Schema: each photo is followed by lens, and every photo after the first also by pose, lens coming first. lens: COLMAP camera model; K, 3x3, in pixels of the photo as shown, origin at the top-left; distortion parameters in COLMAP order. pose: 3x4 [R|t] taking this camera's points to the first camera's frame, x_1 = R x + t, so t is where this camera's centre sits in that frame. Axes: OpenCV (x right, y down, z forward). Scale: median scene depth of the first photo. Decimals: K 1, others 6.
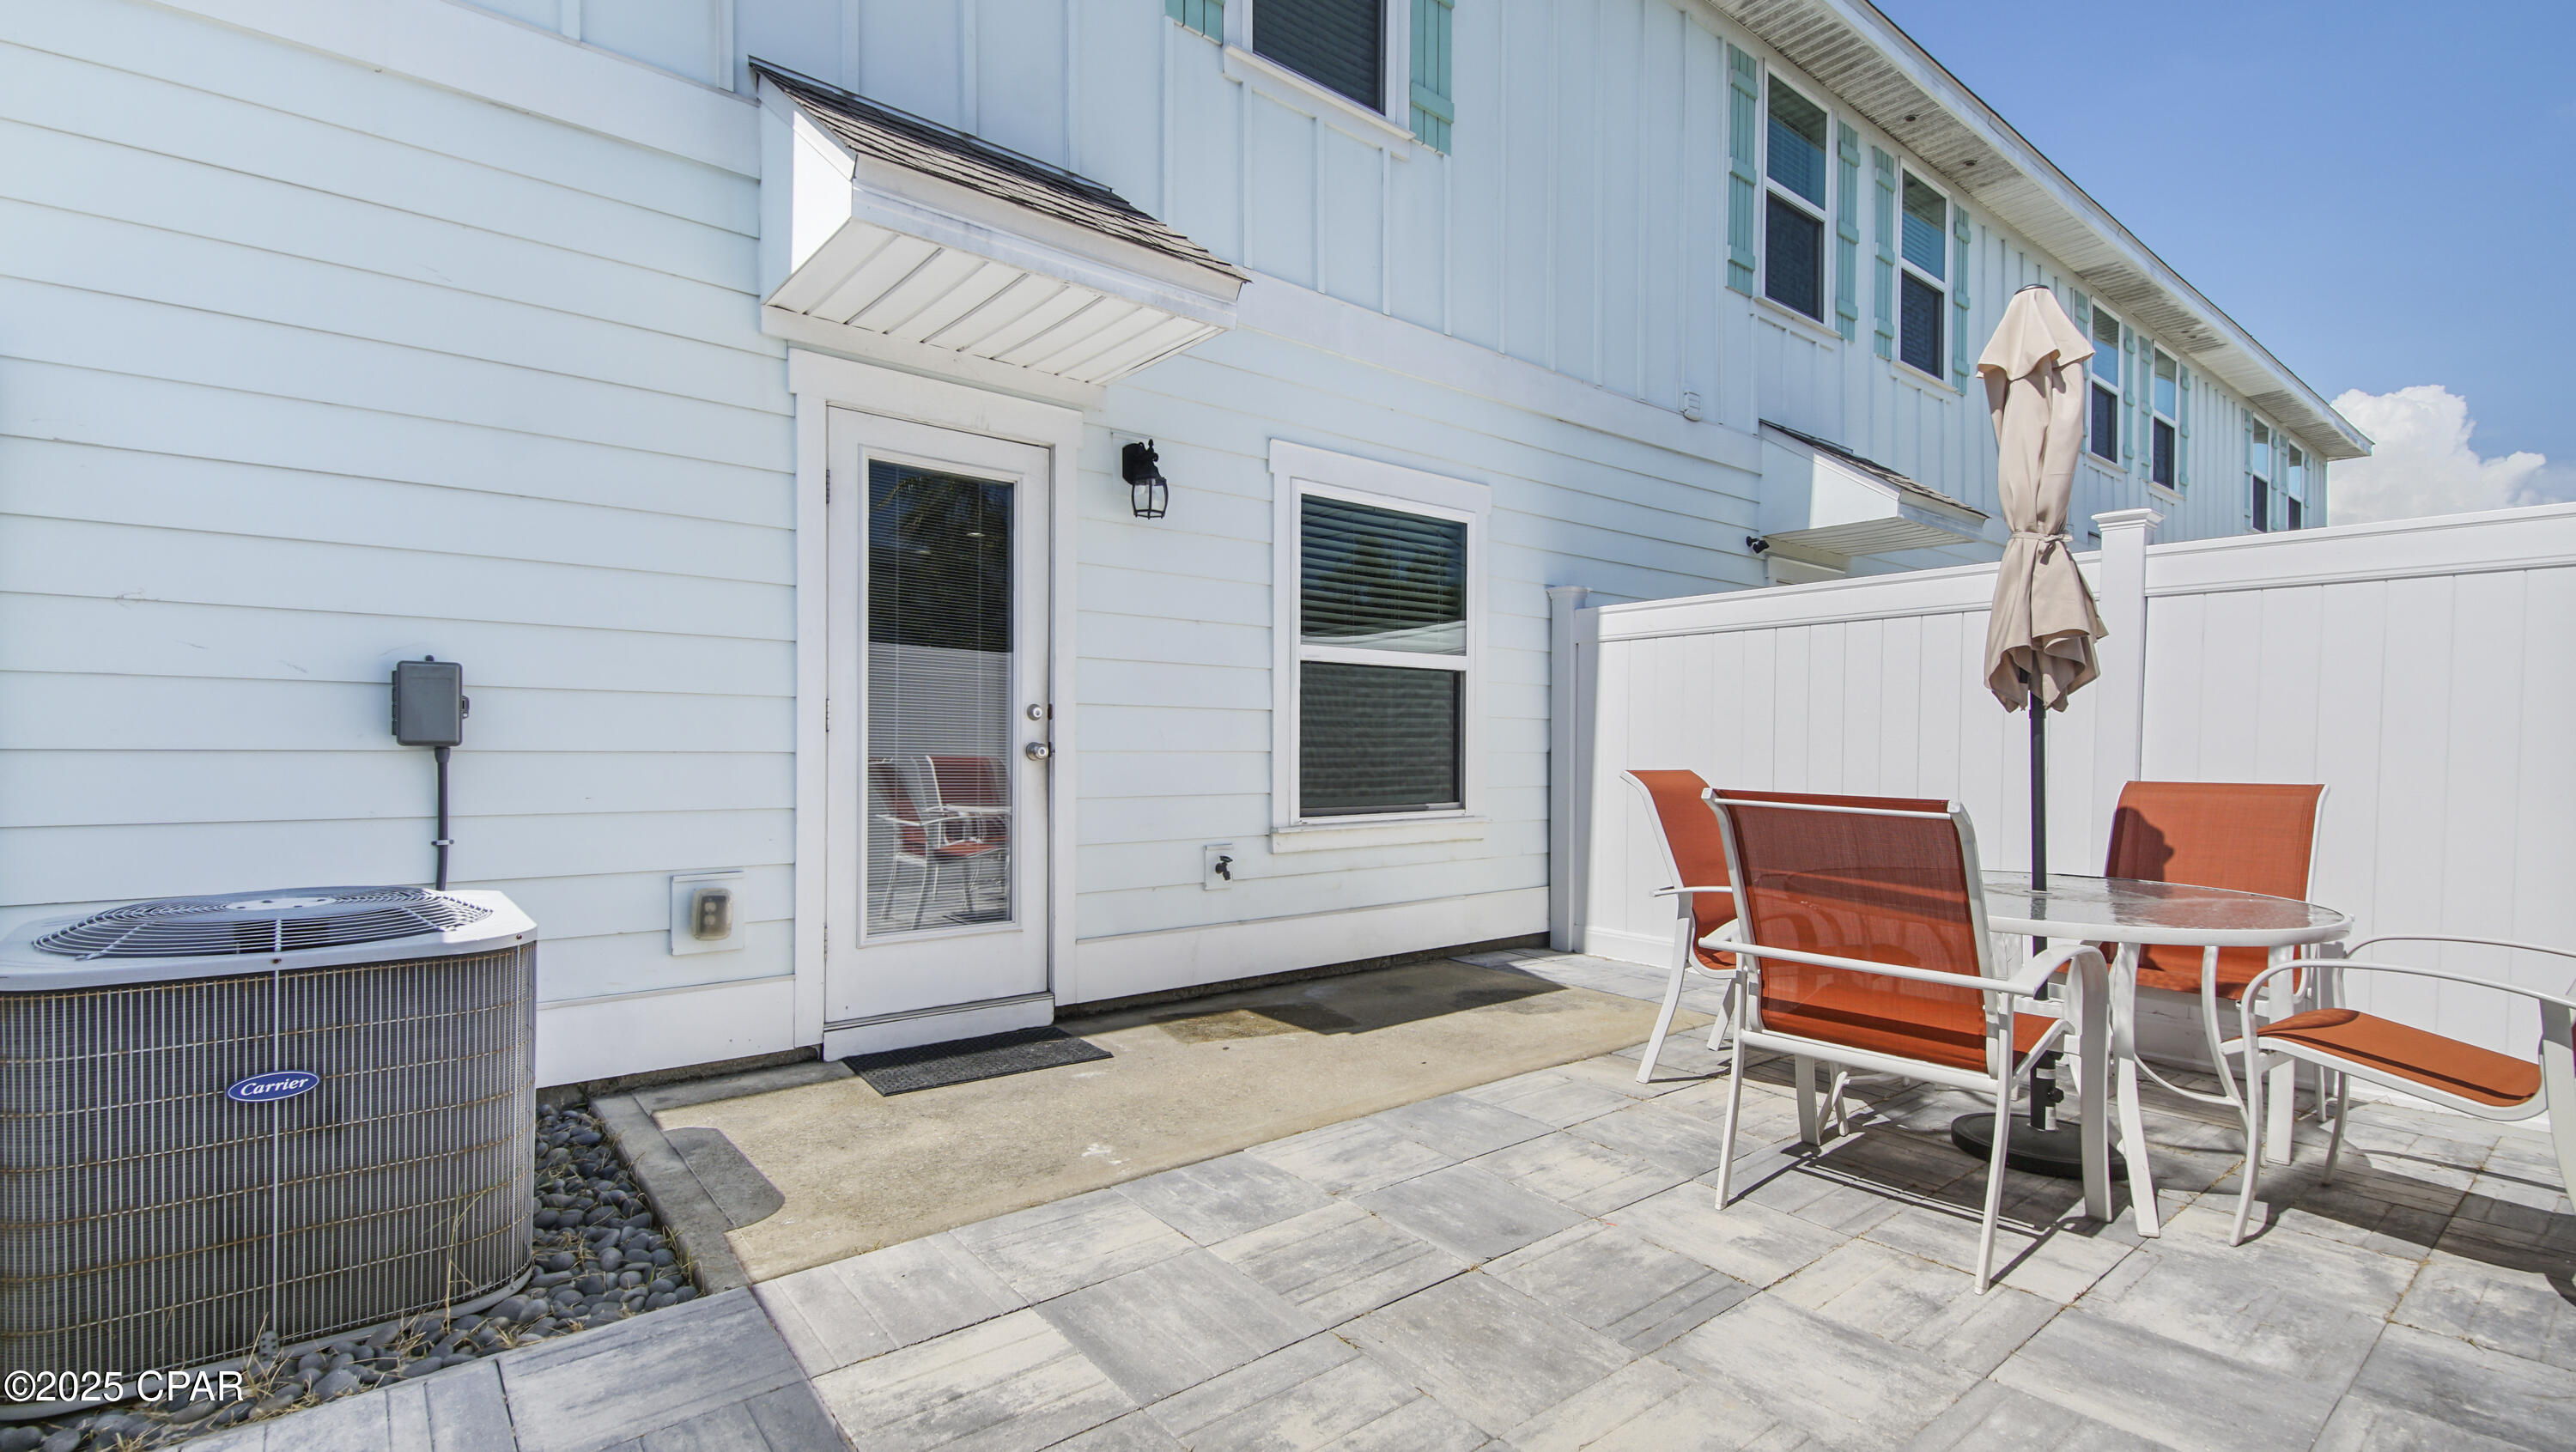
lens RADIAL K [[1186.5, 0, 1290.3], [0, 1186.5, 744.3], [0, 0, 1]] dist [0.034346, -0.022789]
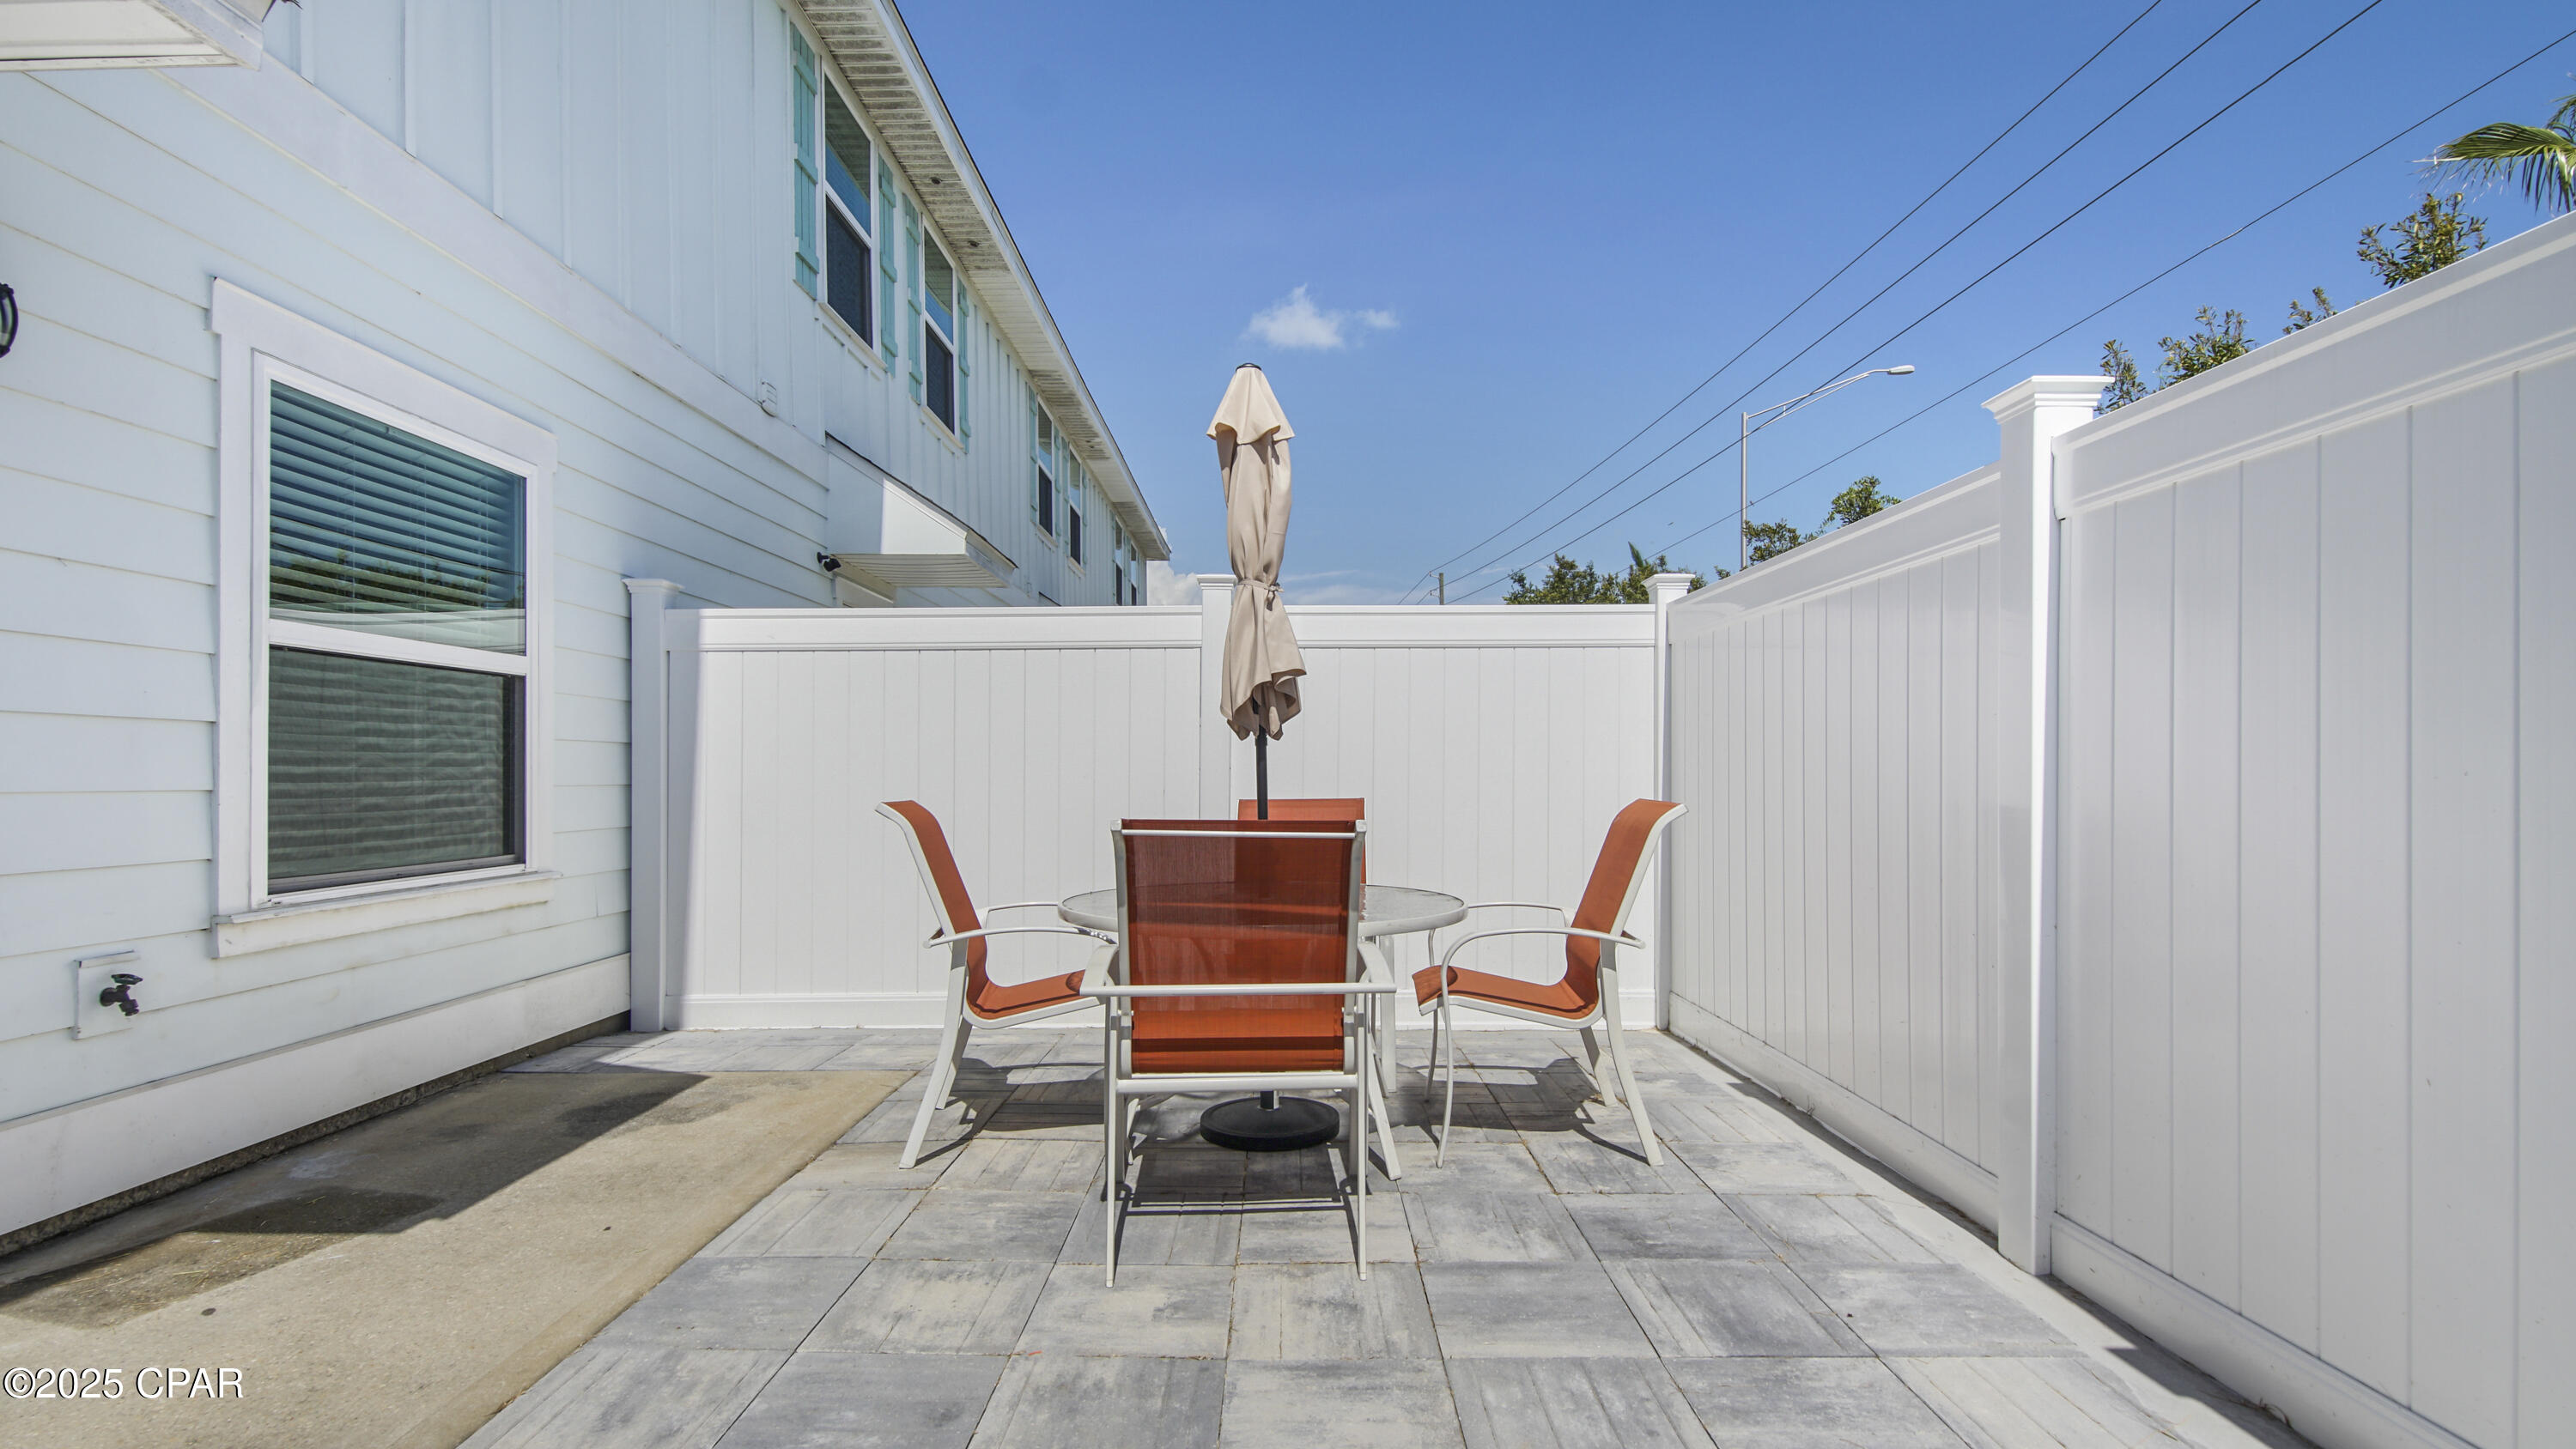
lens RADIAL K [[1149.9, 0, 1307.3], [0, 1149.9, 751.5], [0, 0, 1]] dist [0.040718, -0.024525]
pose [[0.622268, 0.006126, 0.782781, -0.134379], [0.008687, 0.999854, -0.014730, 0.000131], [-0.782756, 0.015966, 0.622123, 0.191490]]
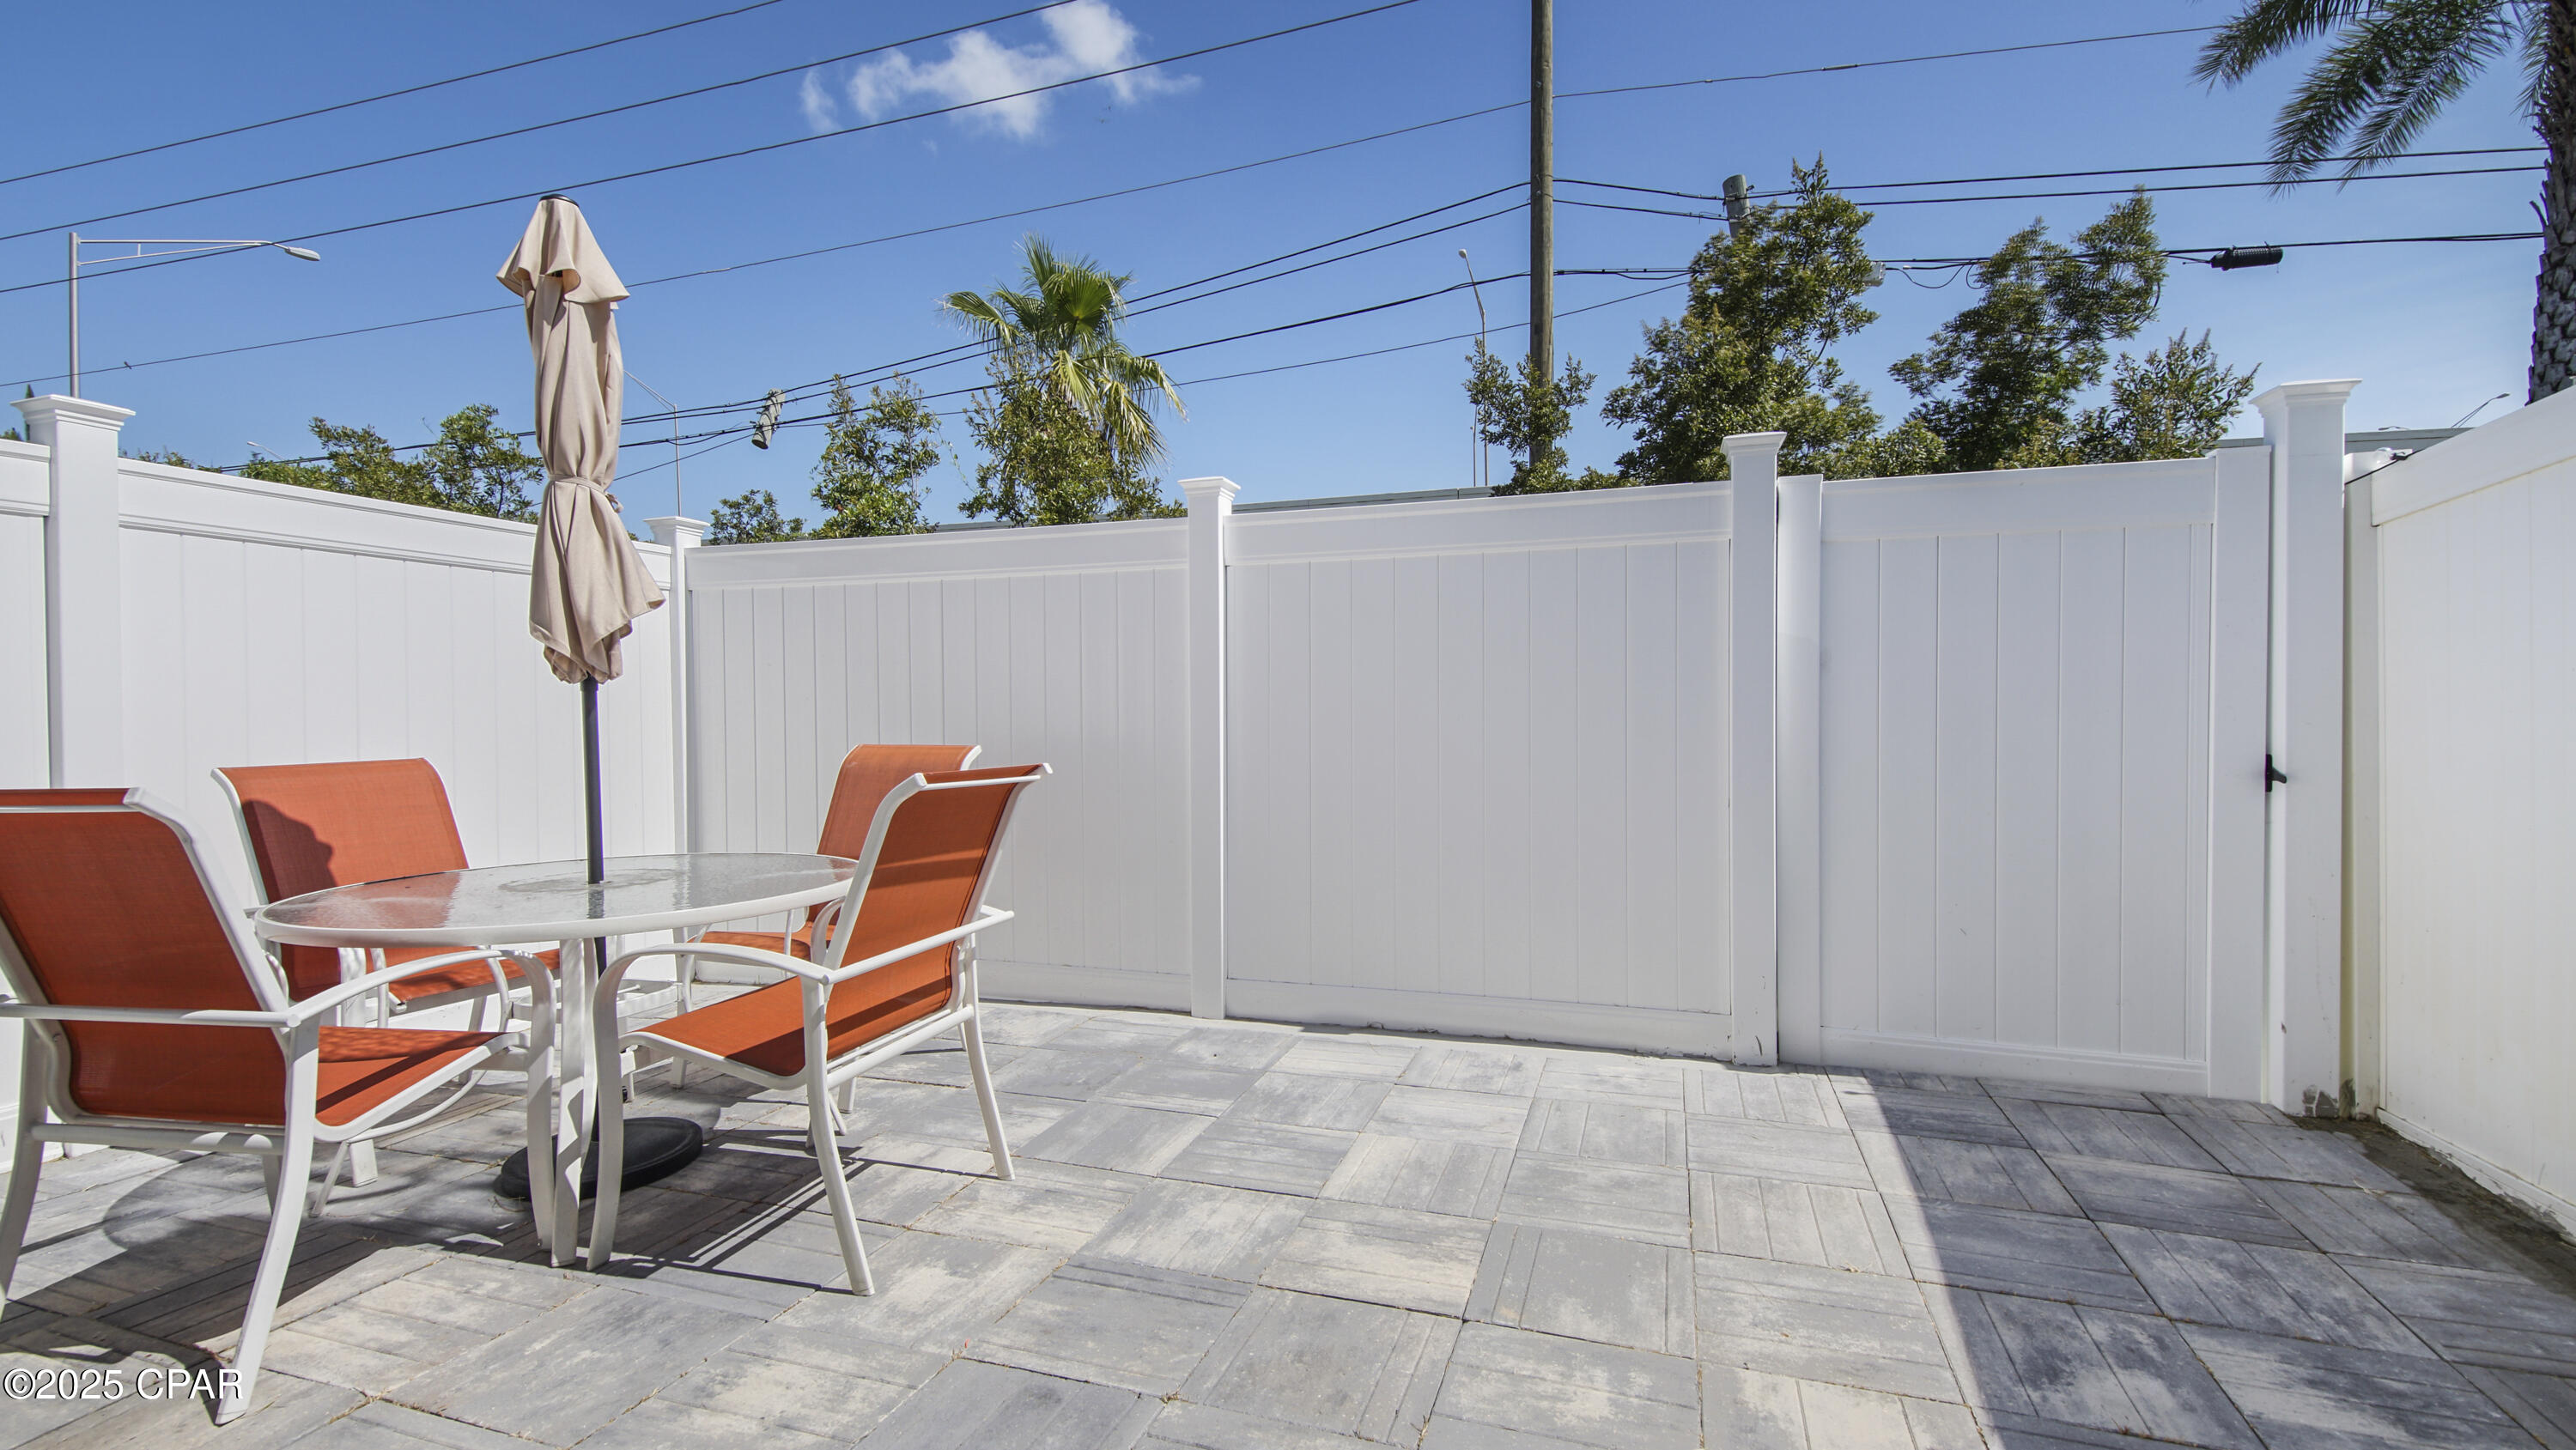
lens RADIAL K [[1079.3, 0, 1340.0], [0, 1079.3, 722.8], [0, 0, 1]] dist [0.028621, -0.015447]
pose [[-0.550936, -0.012035, 0.834461, -0.246865], [0.006141, 0.999810, 0.018474, -0.006434], [-0.834525, 0.015302, -0.550757, 0.650370]]
